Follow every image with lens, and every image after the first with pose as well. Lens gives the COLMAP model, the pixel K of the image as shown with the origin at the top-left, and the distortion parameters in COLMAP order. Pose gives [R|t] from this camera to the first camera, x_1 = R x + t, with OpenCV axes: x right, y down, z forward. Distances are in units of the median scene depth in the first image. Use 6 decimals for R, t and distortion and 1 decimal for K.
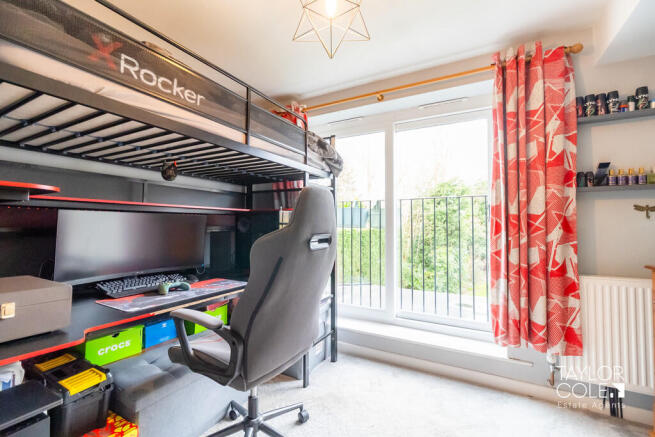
lens RADIAL K [[288.4, 0, 326.1], [0, 288.4, 216.4], [0, 0, 1]] dist [0.000338, -0.001116]
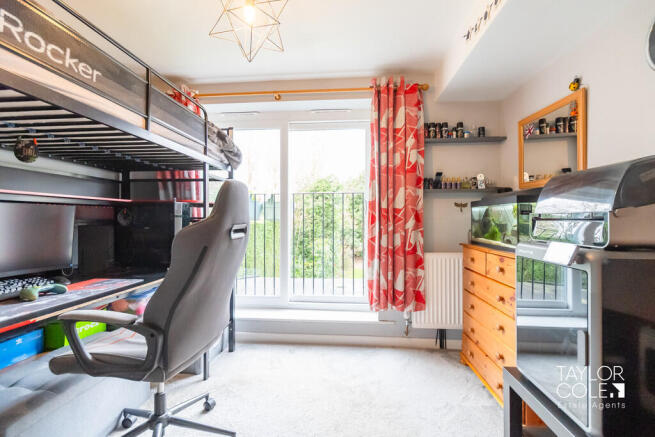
lens RADIAL K [[288.4, 0, 326.1], [0, 288.4, 216.4], [0, 0, 1]] dist [0.000338, -0.001116]
pose [[0.918424, -0.001028, 0.395595, -0.099172], [-0.007975, 0.999745, 0.021113, 0.004317], [-0.395516, -0.022545, 0.918182, -0.079642]]
